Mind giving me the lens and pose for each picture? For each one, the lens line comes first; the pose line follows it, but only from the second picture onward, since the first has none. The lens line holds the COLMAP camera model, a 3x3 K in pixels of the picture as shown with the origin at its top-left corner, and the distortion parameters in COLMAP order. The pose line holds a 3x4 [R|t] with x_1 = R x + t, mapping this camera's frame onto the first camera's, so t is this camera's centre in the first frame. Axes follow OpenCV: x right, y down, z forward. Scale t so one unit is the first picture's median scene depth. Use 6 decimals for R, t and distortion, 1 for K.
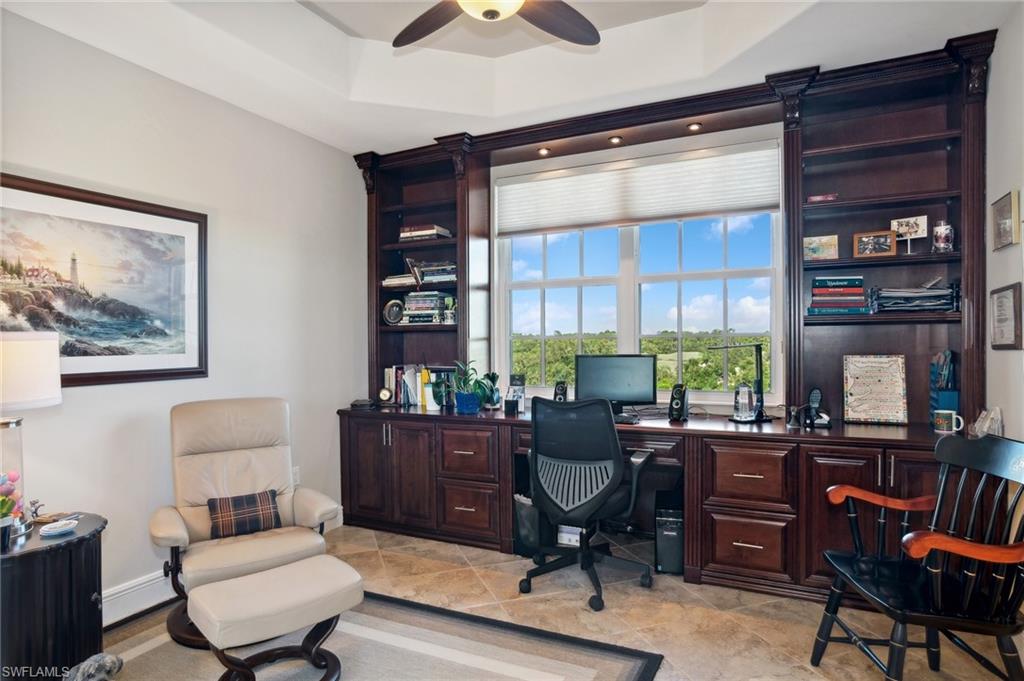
lens RADIAL K [[586.2, 0, 508.0], [0, 586.2, 343.2], [0, 0, 1]] dist [-0.004279, 0.008520]
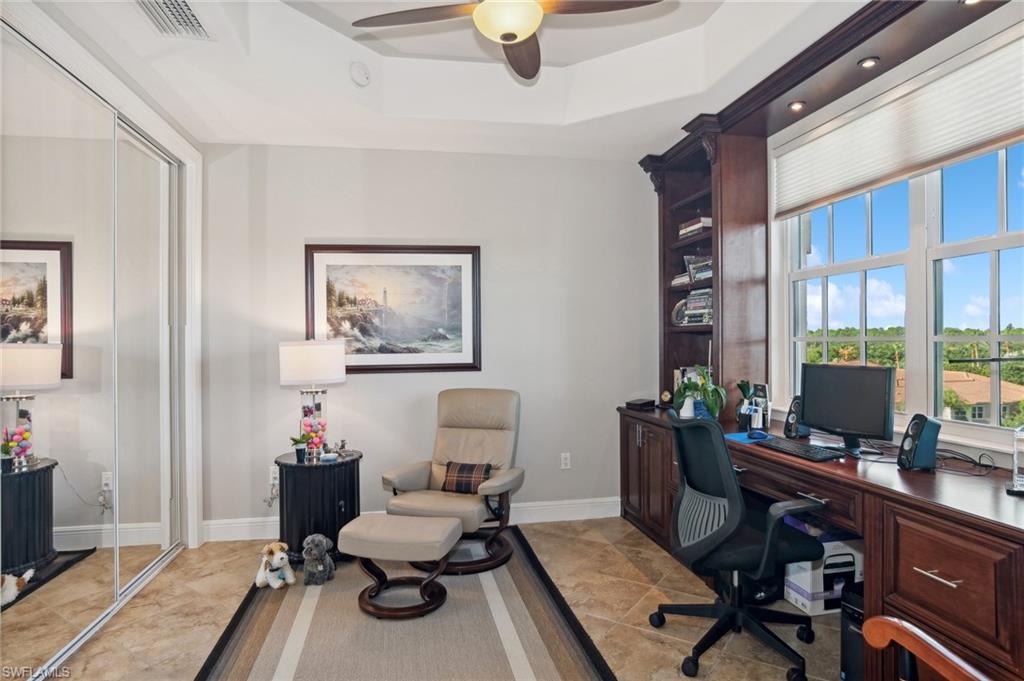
lens RADIAL K [[586.2, 0, 508.7], [0, 586.2, 340.1], [0, 0, 1]] dist [-0.004279, 0.008520]
pose [[0.608788, 0.005354, -0.793315, 0.571354], [0.001346, 0.999969, 0.007782, -0.020919], [0.793332, -0.005805, 0.608762, 0.260241]]
